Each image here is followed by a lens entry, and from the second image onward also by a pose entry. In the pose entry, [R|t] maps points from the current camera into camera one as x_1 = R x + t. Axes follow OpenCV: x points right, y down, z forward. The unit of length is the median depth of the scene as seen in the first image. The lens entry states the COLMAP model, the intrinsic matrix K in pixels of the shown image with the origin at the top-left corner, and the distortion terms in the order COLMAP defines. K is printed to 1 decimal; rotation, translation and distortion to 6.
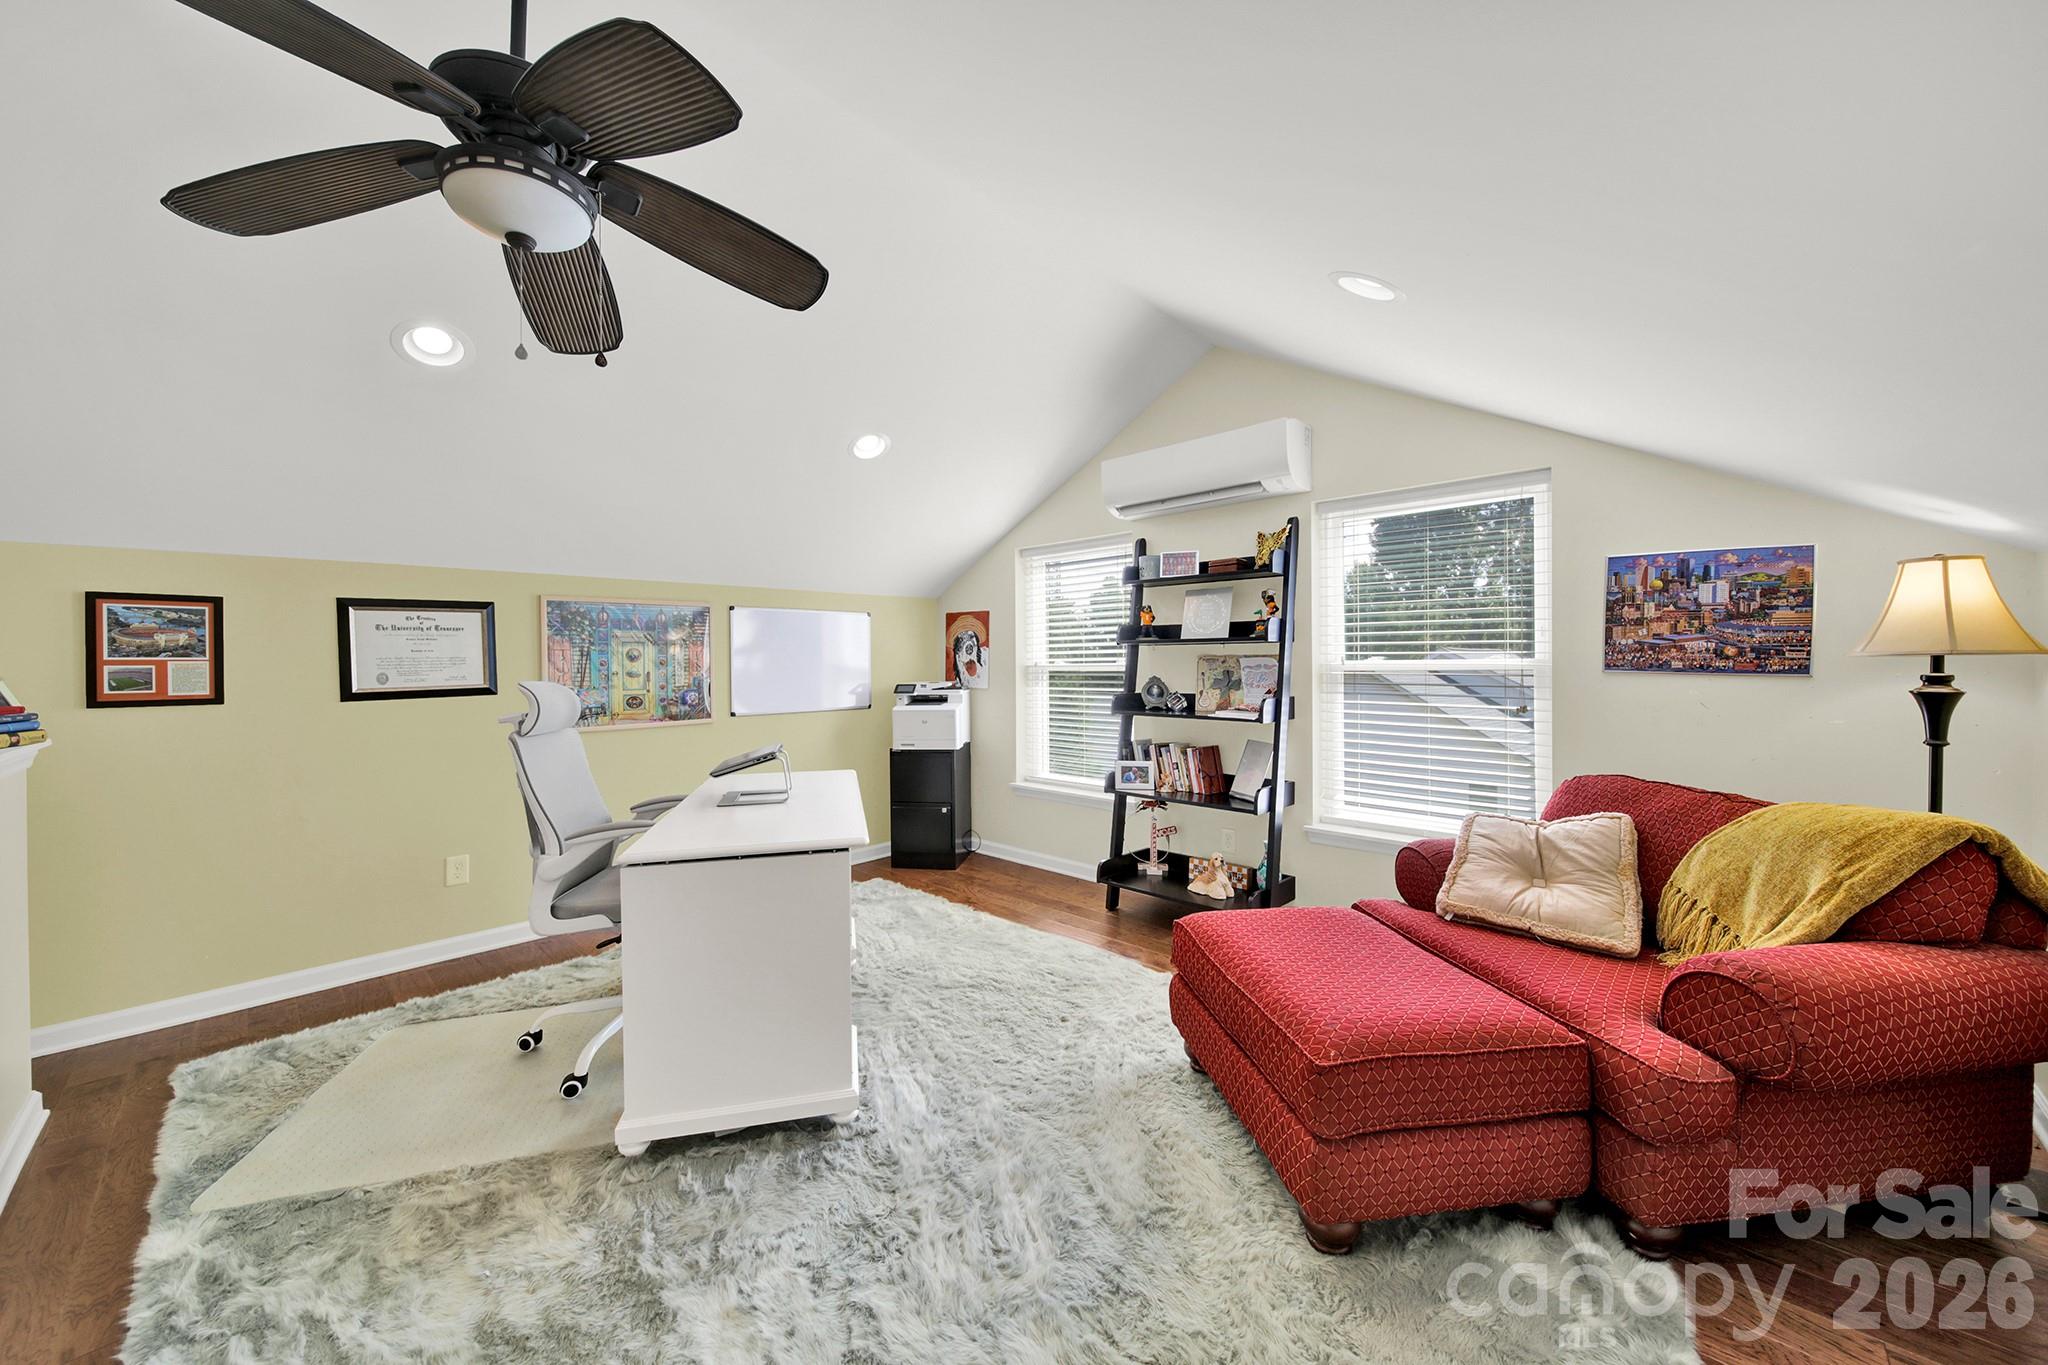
lens RADIAL K [[746.6, 0, 1023.4], [0, 746.6, 669.0], [0, 0, 1]] dist [-0.000898, -0.000185]
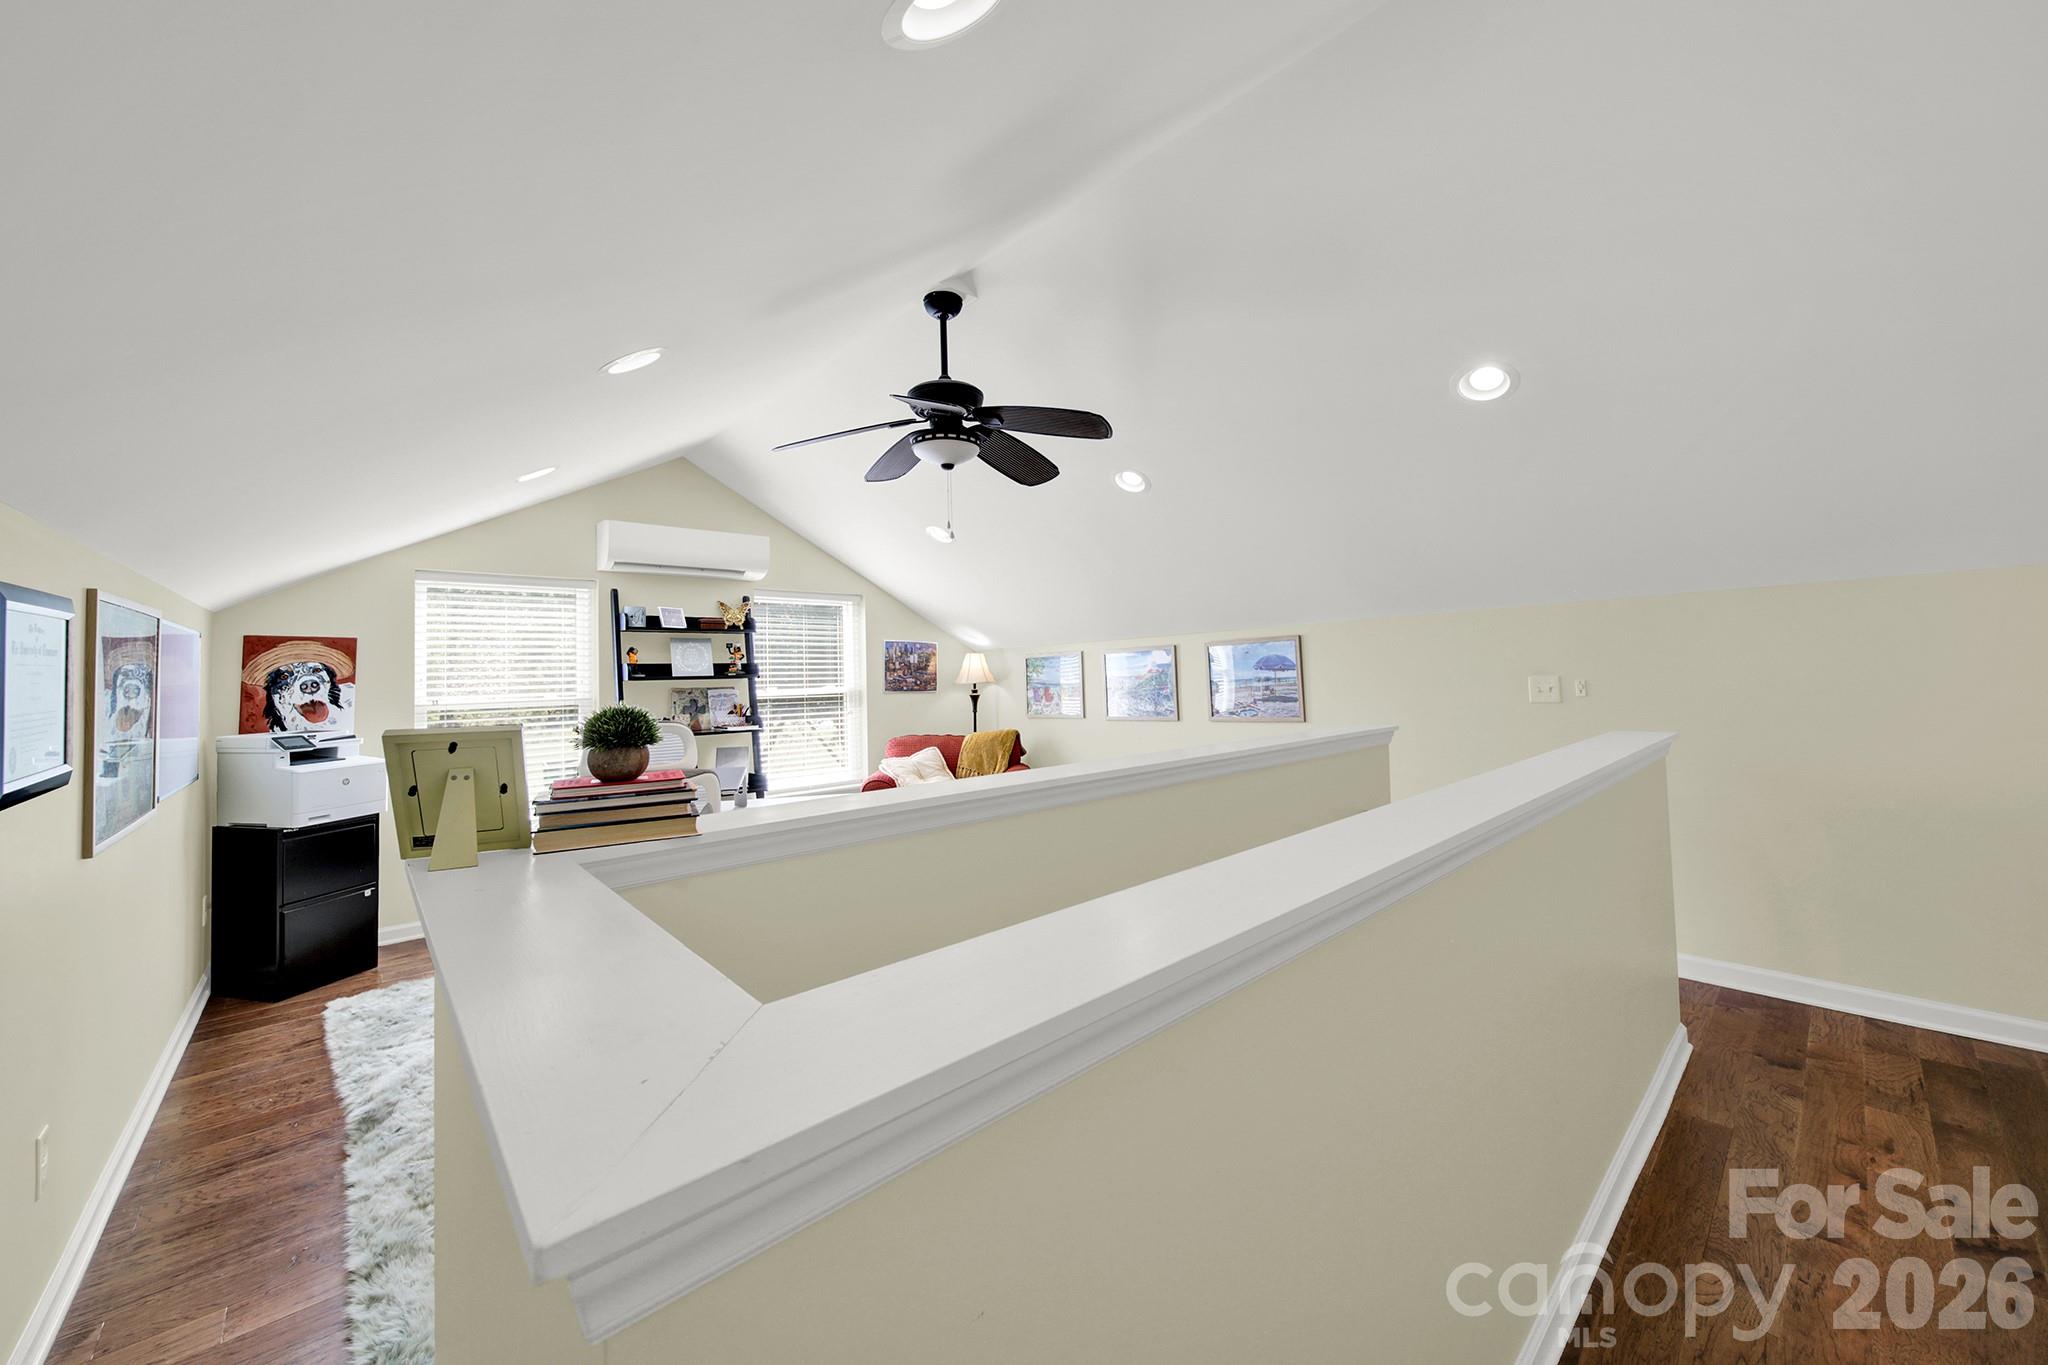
lens RADIAL K [[746.6, 0, 1023.4], [0, 746.6, 669.0], [0, 0, 1]] dist [-0.000898, -0.000185]
pose [[0.065718, 0.007840, 0.997807, -1.053143], [0.027110, 0.999586, -0.009640, -0.023799], [-0.997470, 0.027684, 0.065478, 0.323117]]
